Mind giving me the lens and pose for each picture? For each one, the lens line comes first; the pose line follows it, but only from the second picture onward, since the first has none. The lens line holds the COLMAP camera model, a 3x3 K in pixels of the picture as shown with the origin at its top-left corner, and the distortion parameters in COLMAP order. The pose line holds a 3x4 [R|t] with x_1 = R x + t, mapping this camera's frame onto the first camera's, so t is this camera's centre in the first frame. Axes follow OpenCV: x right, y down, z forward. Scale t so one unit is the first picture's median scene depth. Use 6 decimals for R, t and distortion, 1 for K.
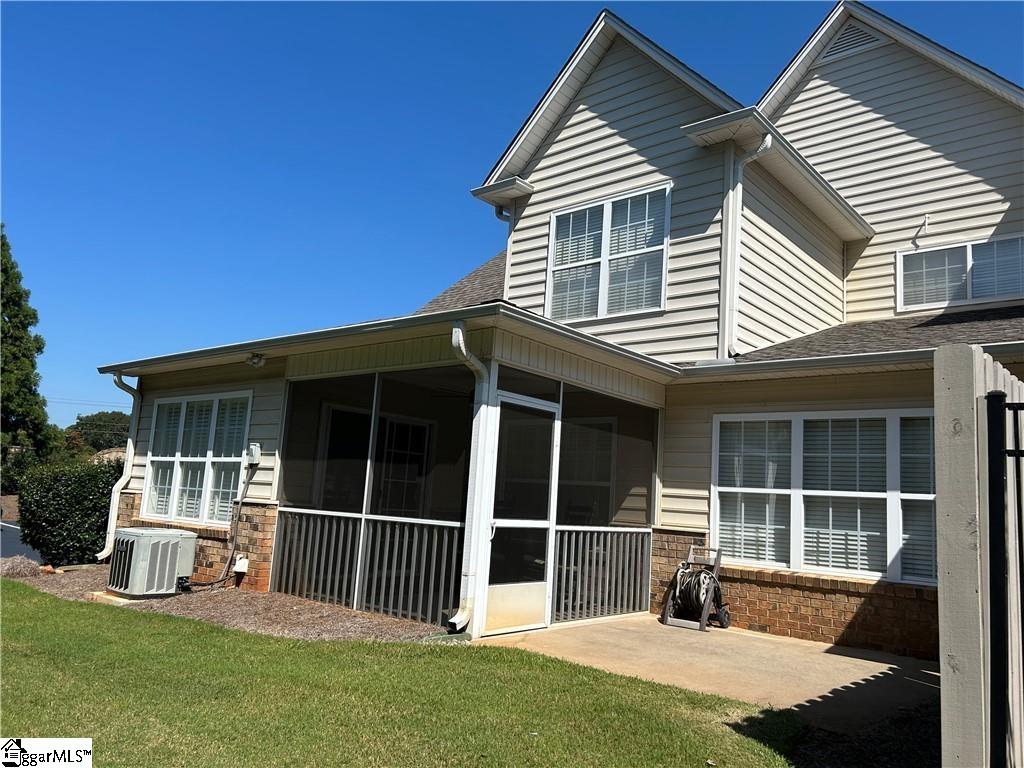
lens RADIAL K [[773.5, 0, 522.8], [0, 773.5, 390.8], [0, 0, 1]] dist [0.058968, -0.054511]
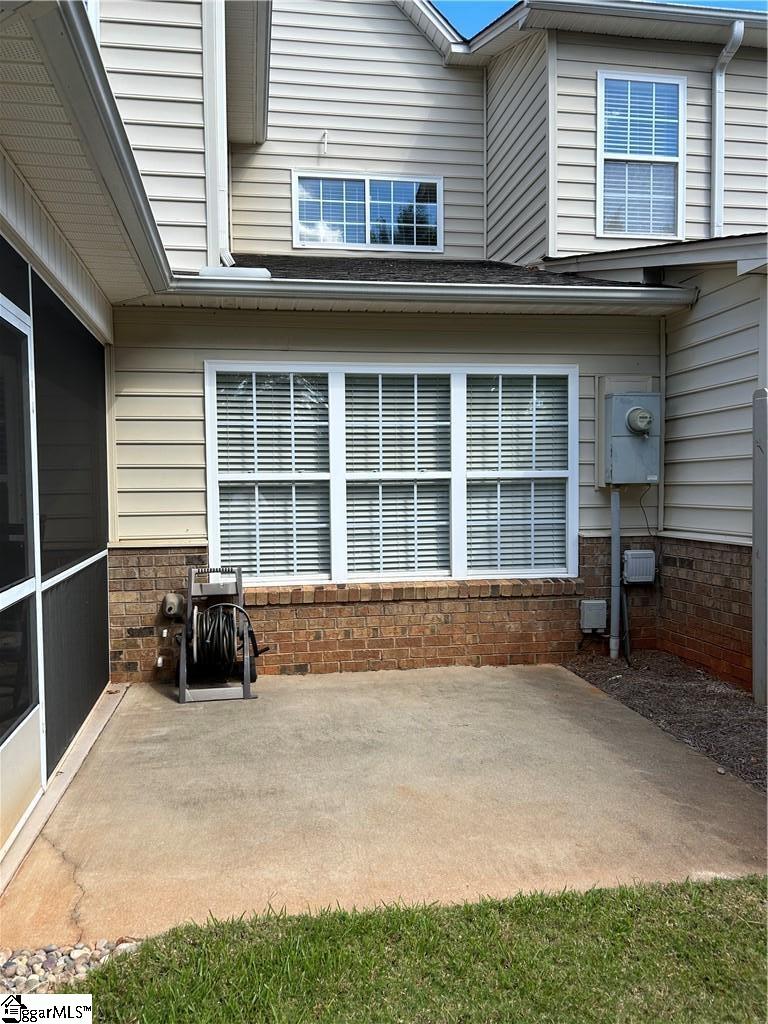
lens RADIAL K [[773.5, 0, 378.8], [0, 773.5, 503.2], [0, 0, 1]] dist [0.058968, -0.054511]
pose [[0.650540, -0.090858, 0.754017, -0.149781], [-0.060555, 0.983452, 0.170750, 0.028598], [-0.757054, -0.156739, 0.634273, 0.472099]]
